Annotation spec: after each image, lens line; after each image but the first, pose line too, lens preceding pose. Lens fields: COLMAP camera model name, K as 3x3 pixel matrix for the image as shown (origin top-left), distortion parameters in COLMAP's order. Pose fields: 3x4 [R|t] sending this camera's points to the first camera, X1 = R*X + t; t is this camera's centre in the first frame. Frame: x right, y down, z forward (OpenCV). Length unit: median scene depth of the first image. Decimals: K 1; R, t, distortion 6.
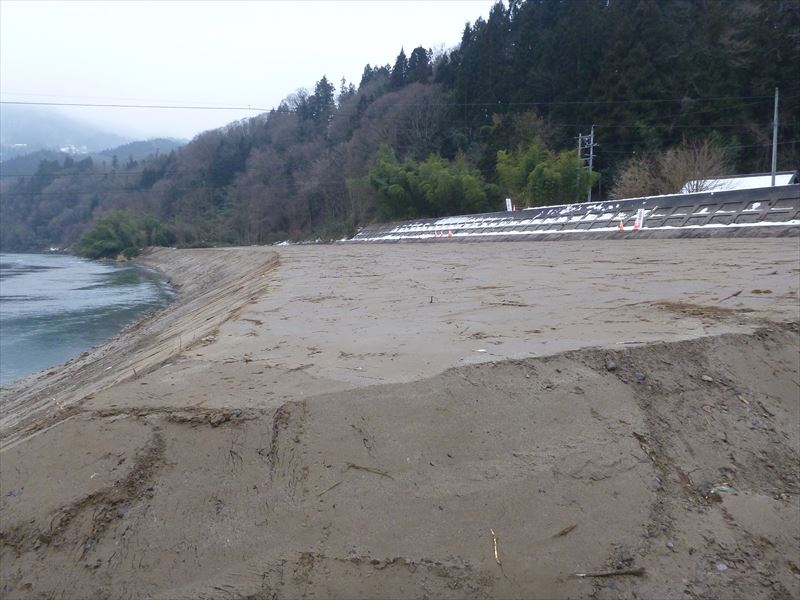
lens RADIAL K [[683.8, 0, 390.5], [0, 683.8, 301.6], [0, 0, 1]] dist [-0.002239, -0.003191]
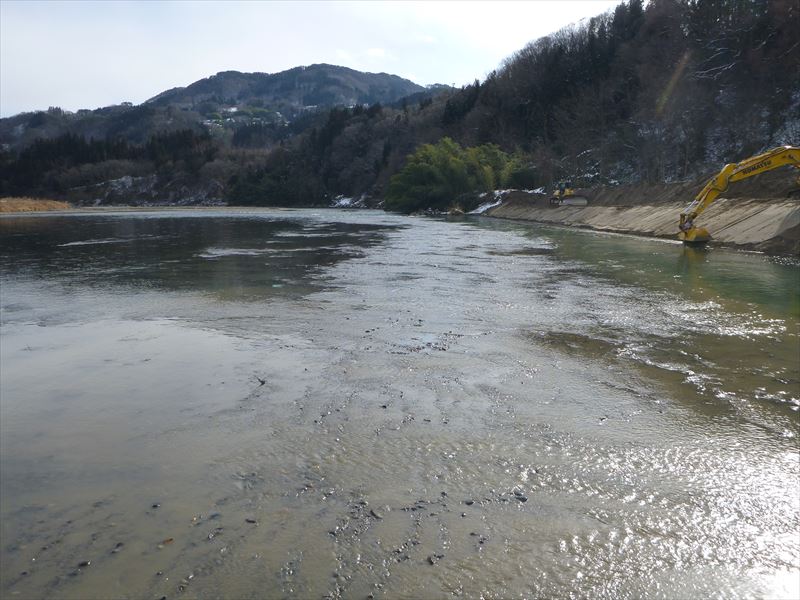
lens RADIAL K [[655.6, 0, 399.0], [0, 655.6, 297.6], [0, 0, 1]] dist [-0.034441, -0.007253]
pose [[0.934790, 0.032966, -0.353669, -0.229276], [-0.008631, 0.997498, 0.070167, -0.025239], [0.355097, -0.062539, 0.932735, 0.412137]]
